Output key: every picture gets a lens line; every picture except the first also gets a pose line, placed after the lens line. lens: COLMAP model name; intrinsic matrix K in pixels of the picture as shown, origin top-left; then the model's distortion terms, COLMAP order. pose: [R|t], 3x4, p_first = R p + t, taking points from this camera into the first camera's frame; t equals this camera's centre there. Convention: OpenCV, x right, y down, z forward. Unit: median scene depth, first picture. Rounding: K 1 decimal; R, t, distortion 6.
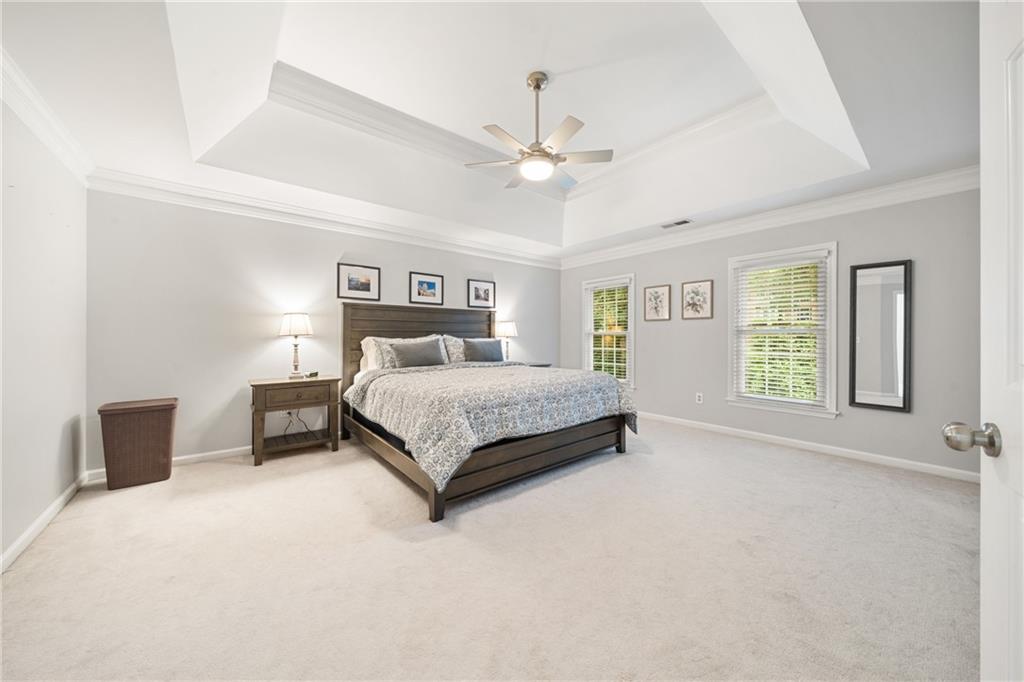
lens RADIAL K [[354.5, 0, 519.7], [0, 354.5, 334.1], [0, 0, 1]] dist [-0.000305, -0.000082]
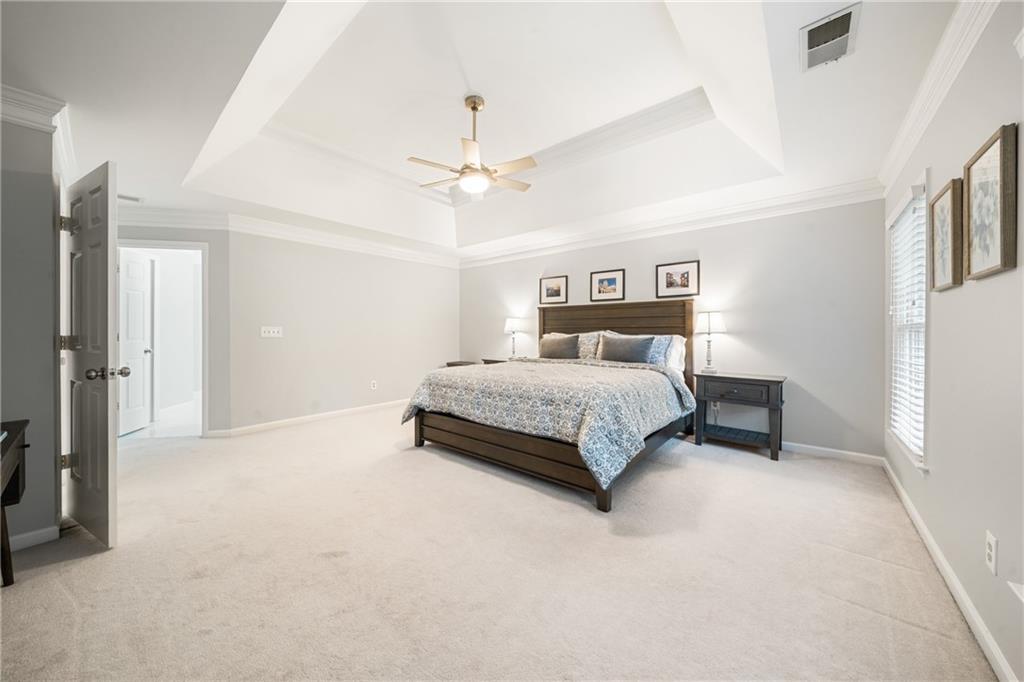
lens RADIAL K [[354.5, 0, 519.7], [0, 354.5, 344.6], [0, 0, 1]] dist [-0.000305, -0.000082]
pose [[0.186896, 0.033573, -0.981806, 0.747469], [0.004421, 0.999377, 0.035016, 0.004447], [0.982370, -0.010885, 0.186631, 0.610461]]
